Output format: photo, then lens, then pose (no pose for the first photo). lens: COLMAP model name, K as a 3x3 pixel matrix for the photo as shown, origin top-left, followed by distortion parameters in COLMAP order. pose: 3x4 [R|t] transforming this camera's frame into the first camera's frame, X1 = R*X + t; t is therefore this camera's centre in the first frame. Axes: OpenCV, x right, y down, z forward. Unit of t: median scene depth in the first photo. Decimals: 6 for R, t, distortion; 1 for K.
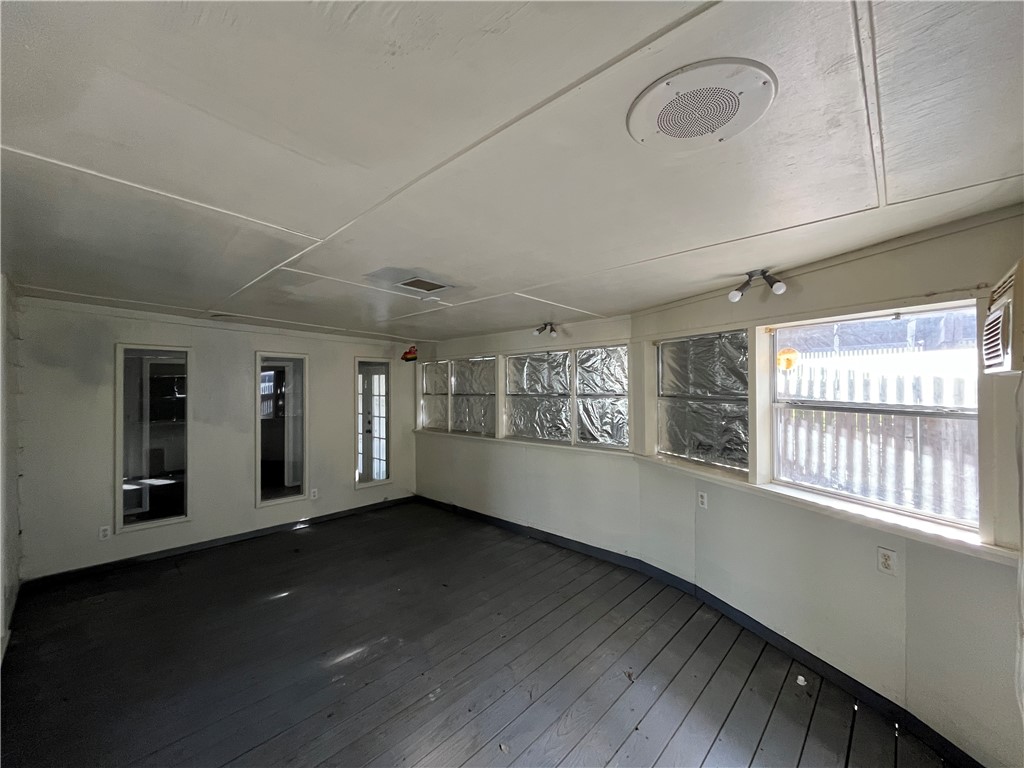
lens RADIAL K [[411.7, 0, 512.8], [0, 411.7, 385.6], [0, 0, 1]] dist [-0.010922, -0.000608]
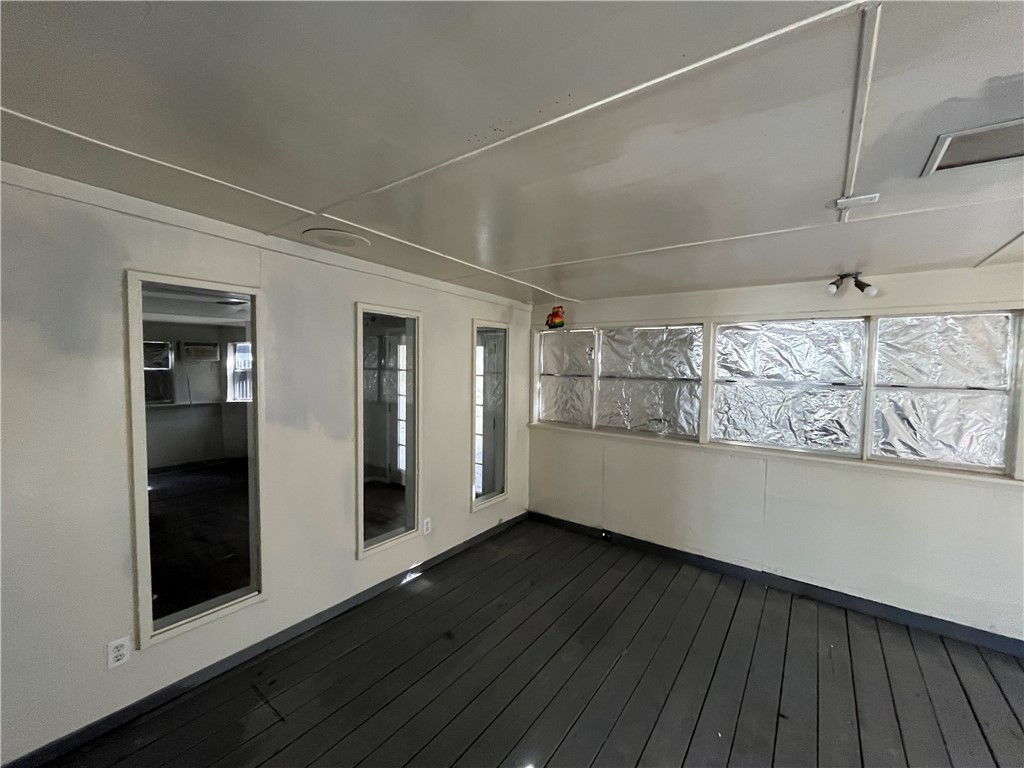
lens RADIAL K [[411.7, 0, 512.8], [0, 411.7, 385.4], [0, 0, 1]] dist [-0.010922, -0.000608]
pose [[0.994069, 0.014762, 0.107744, -0.425639], [-0.021405, 0.997923, 0.060765, -0.004499], [-0.106623, -0.062711, 0.992320, 0.347184]]
